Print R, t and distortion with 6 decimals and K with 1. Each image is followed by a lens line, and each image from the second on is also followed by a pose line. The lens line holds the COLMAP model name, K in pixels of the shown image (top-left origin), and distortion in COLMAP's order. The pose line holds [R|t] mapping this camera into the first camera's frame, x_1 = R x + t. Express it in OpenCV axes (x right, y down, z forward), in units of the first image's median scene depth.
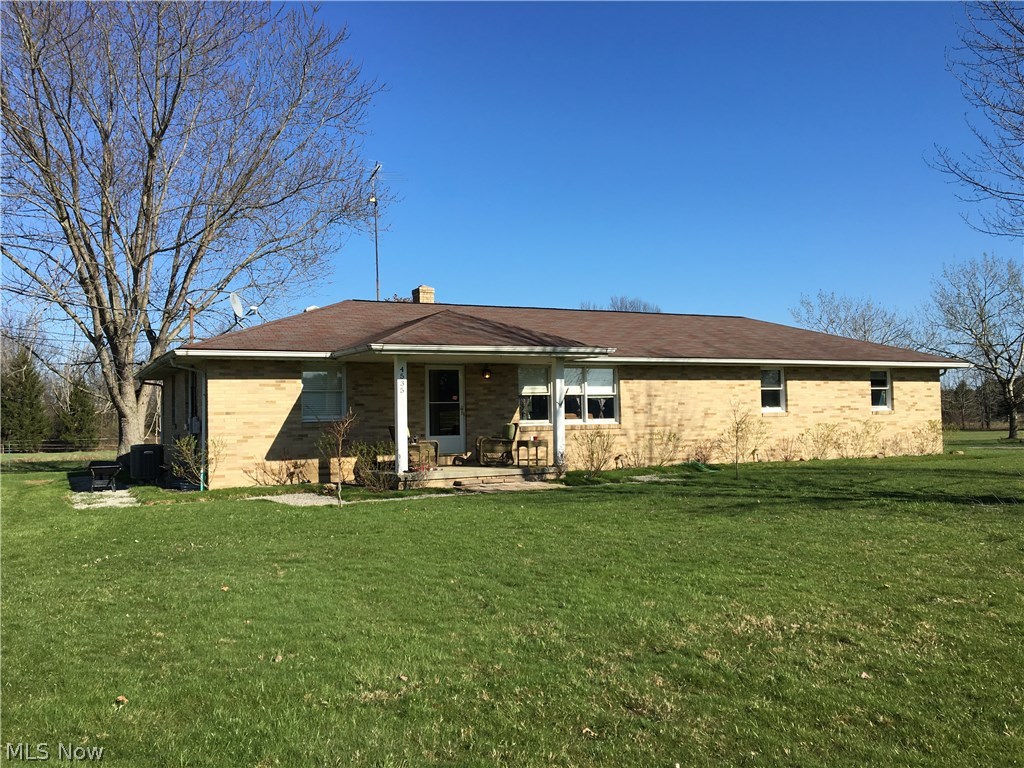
lens RADIAL K [[870.2, 0, 512.3], [0, 870.2, 385.1], [0, 0, 1]] dist [0.017174, 0.002367]
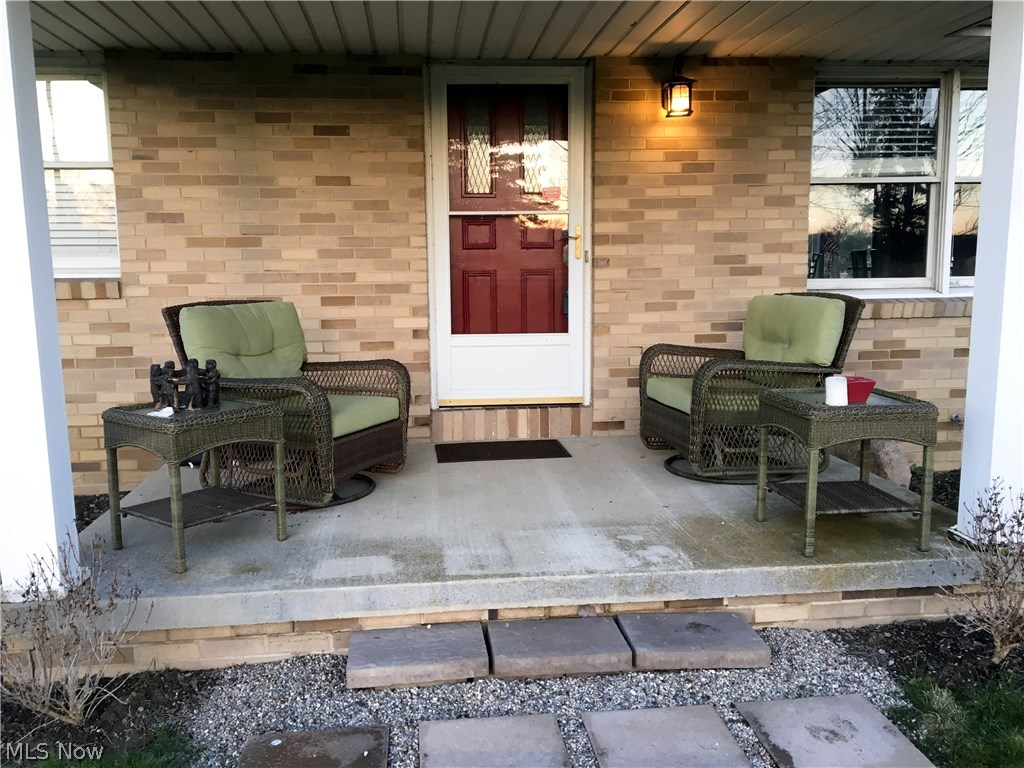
lens RADIAL K [[870.2, 0, 510.2], [0, 870.2, 384.8], [0, 0, 1]] dist [0.017174, 0.002367]
pose [[0.924090, 0.047505, -0.379212, 0.026876], [0.009831, 0.988961, 0.147848, 0.032678], [0.382049, -0.140353, 0.913422, 0.737784]]
